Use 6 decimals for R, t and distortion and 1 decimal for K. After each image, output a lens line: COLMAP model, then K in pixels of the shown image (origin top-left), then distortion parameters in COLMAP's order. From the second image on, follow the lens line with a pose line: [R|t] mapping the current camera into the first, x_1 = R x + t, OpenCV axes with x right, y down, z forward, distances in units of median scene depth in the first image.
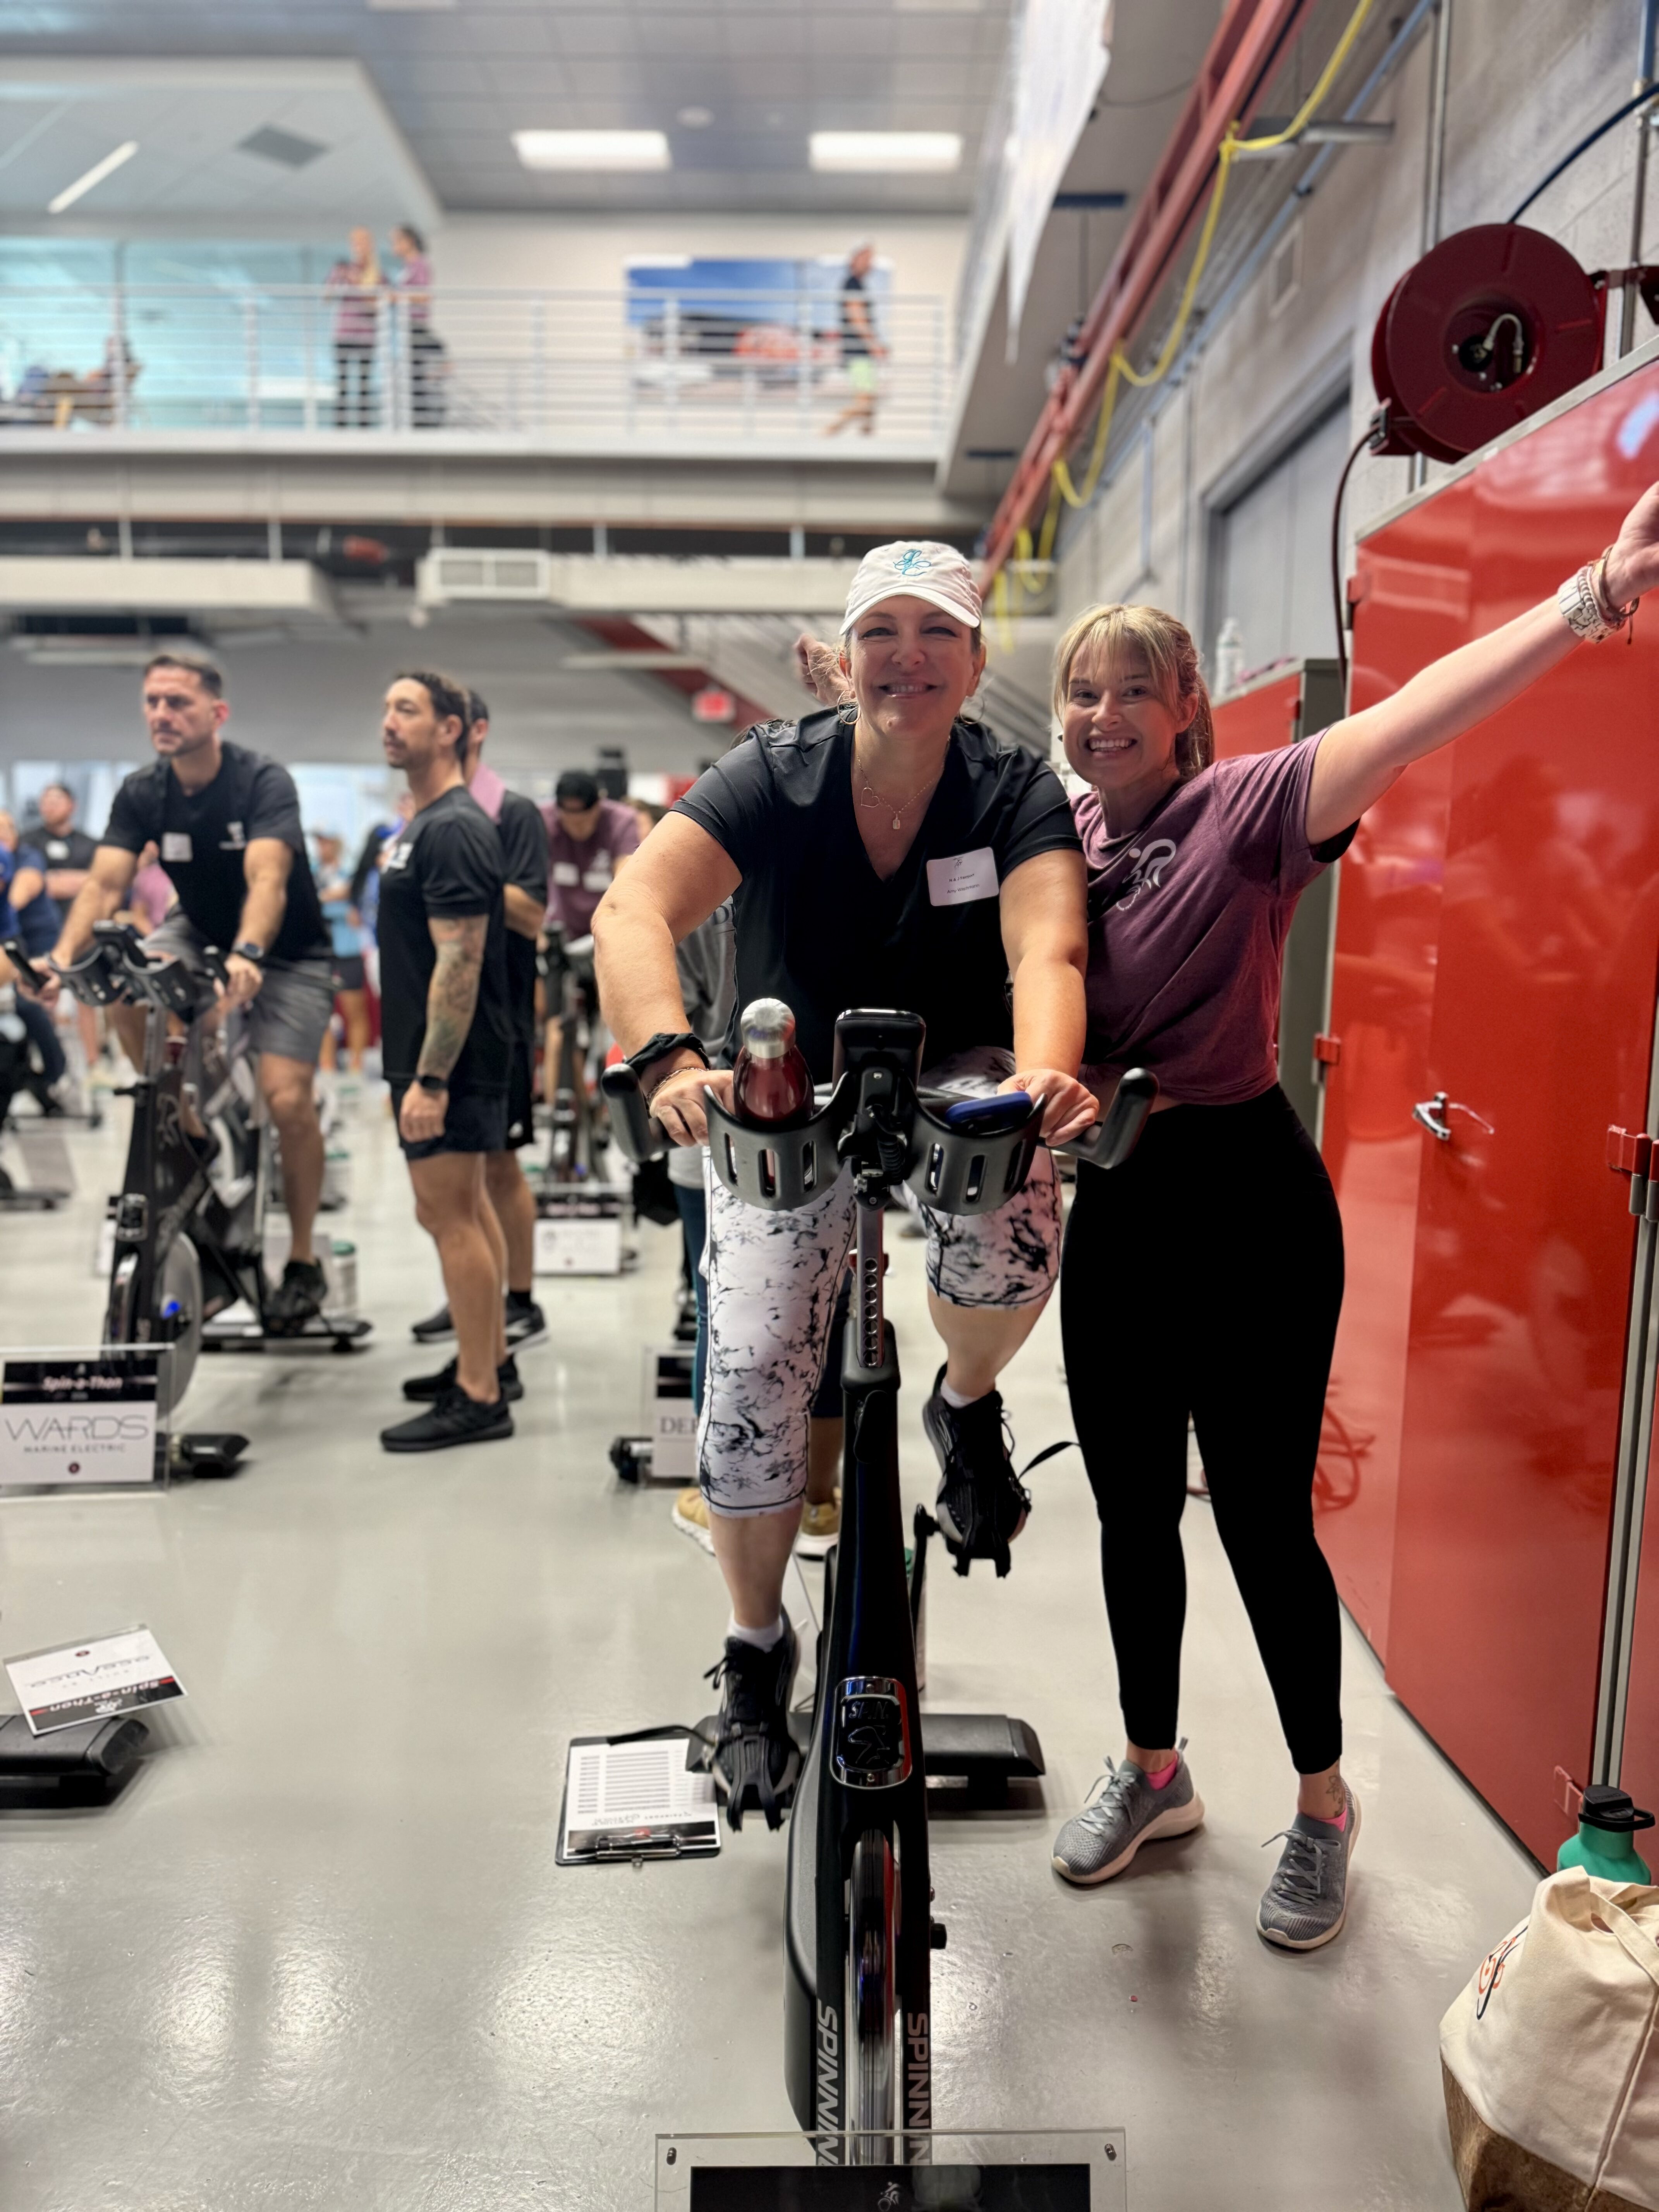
lens RADIAL K [[1465.3, 0, 829.5], [0, 1465.3, 1106.0], [0, 0, 1]] dist [0.095276, -0.085601]
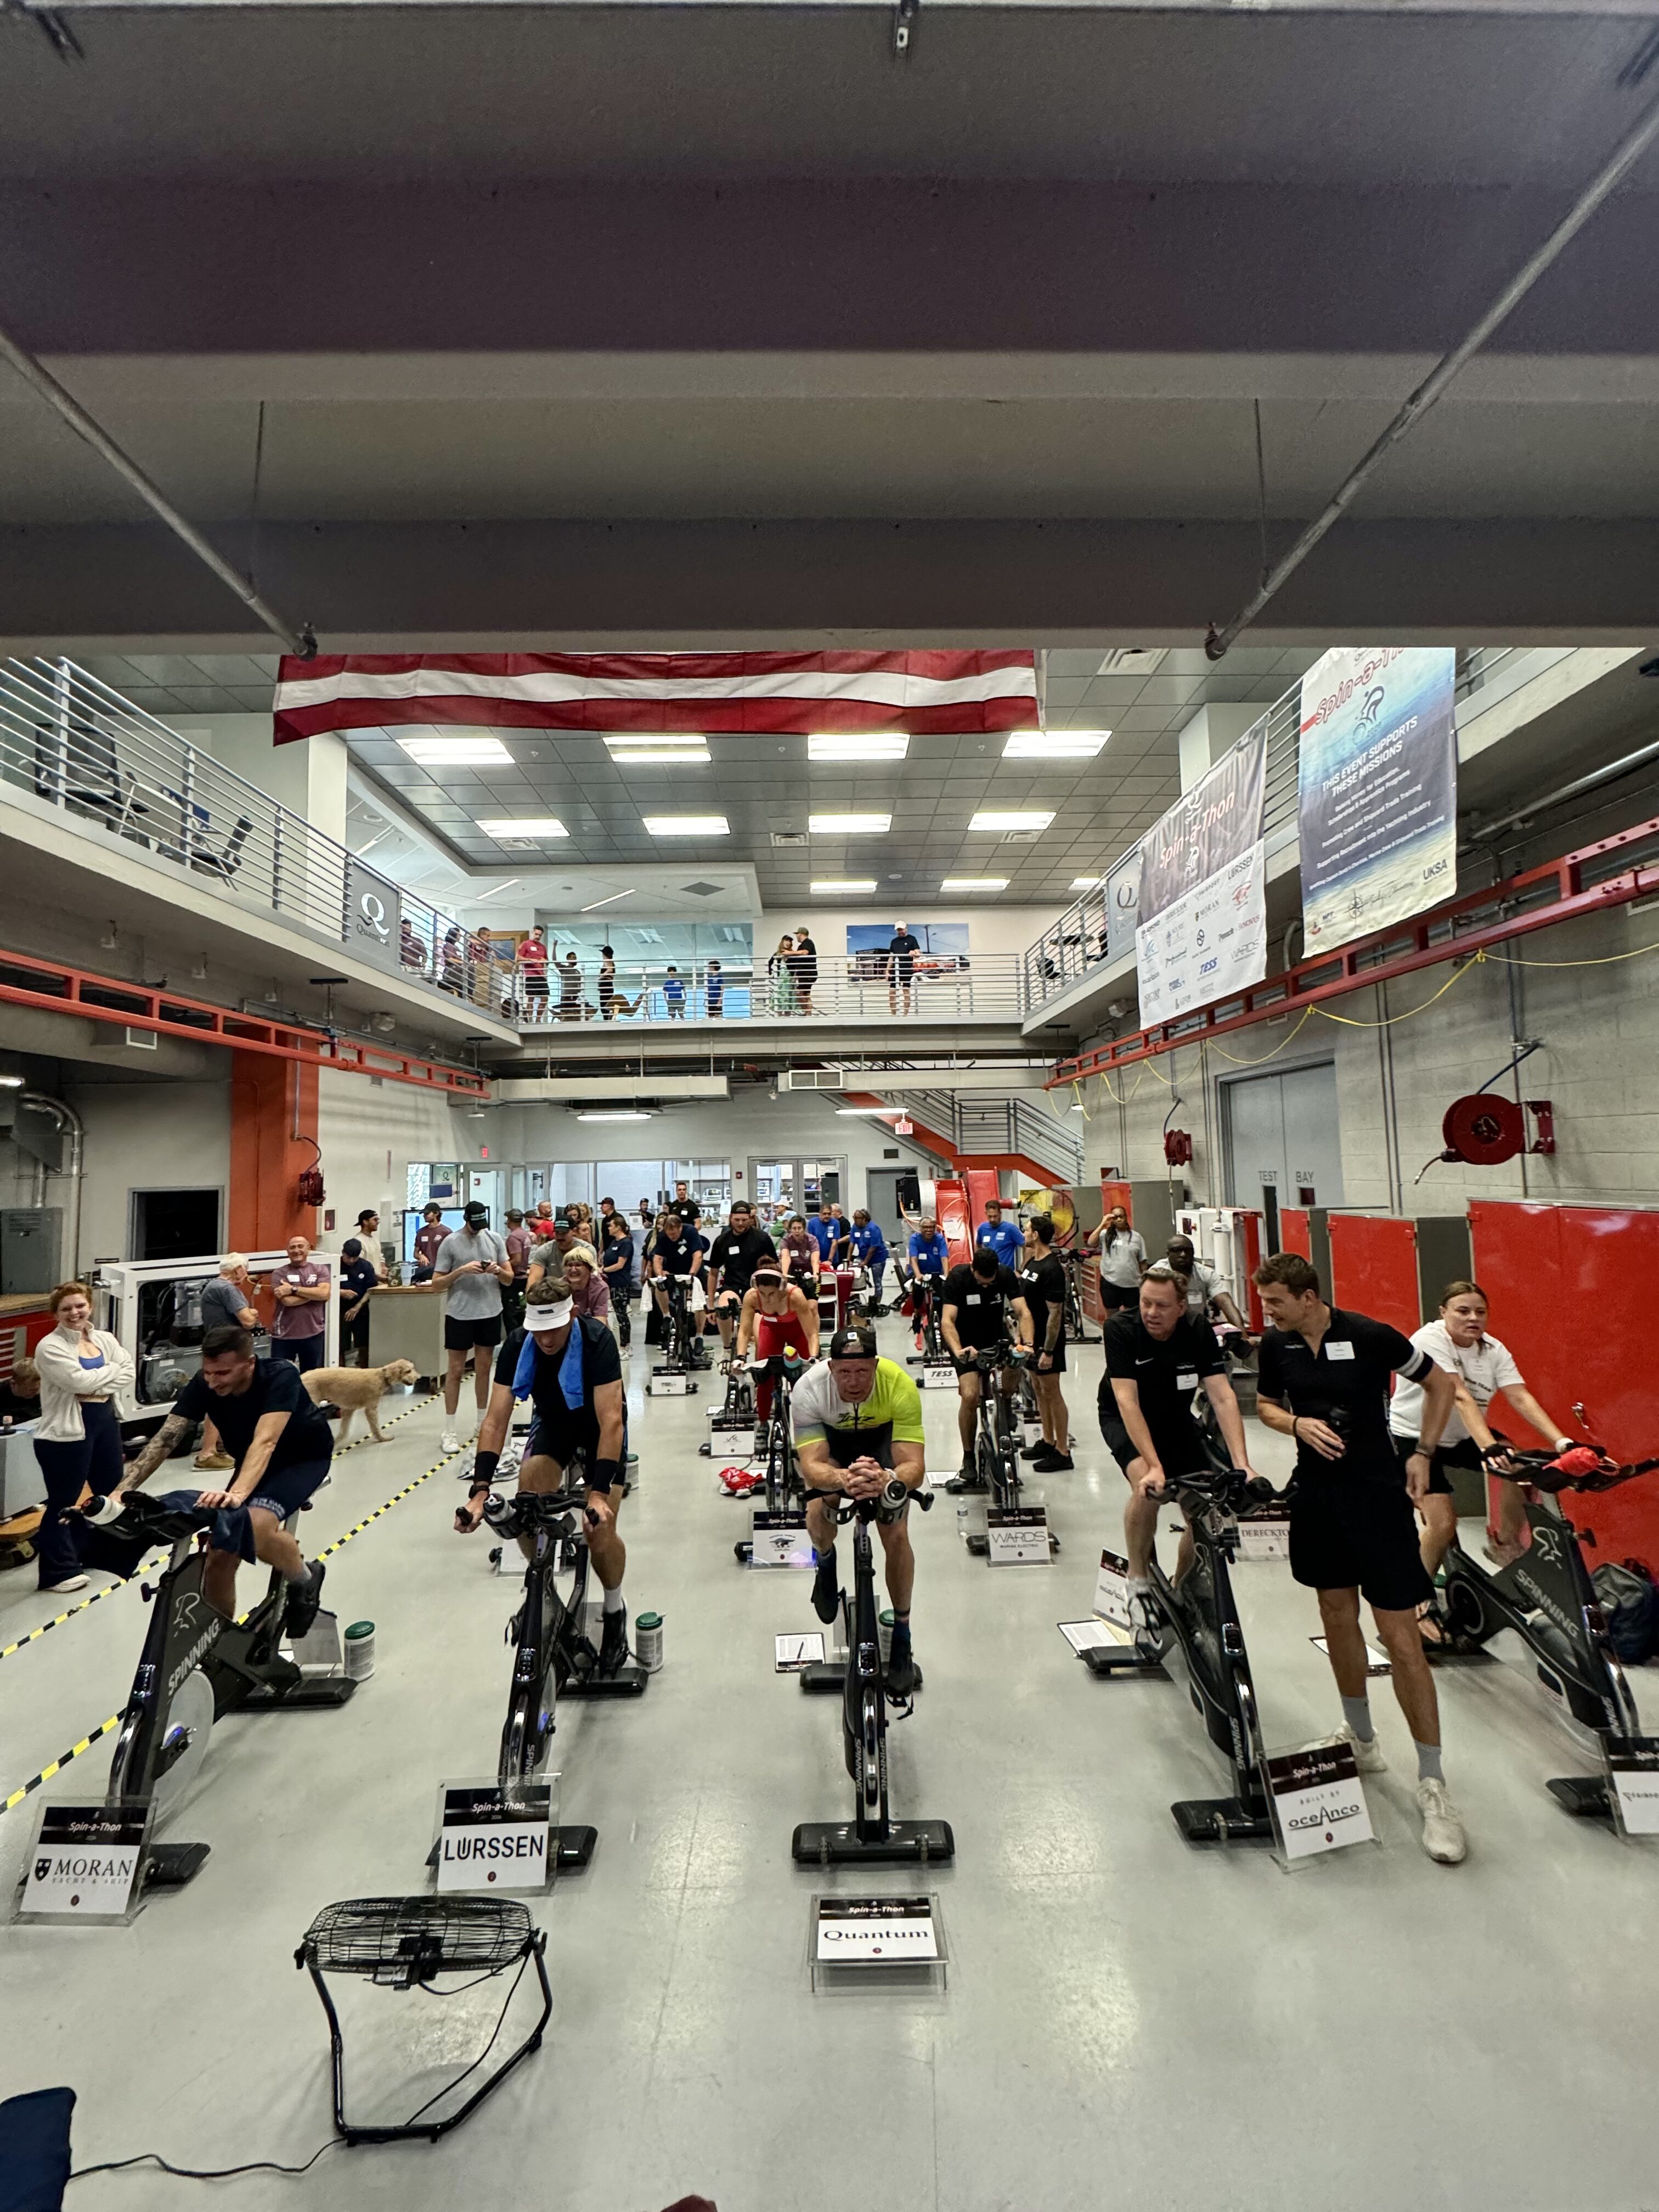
lens RADIAL K [[871.8, 0, 818.4], [0, 871.8, 1106.5], [0, 0, 1]] dist [-0.014422, -0.000281]
pose [[0.998777, -0.024814, 0.042763, -0.262641], [0.034007, 0.972621, -0.229897, -0.039197], [-0.035888, 0.231070, 0.972275, -0.156556]]
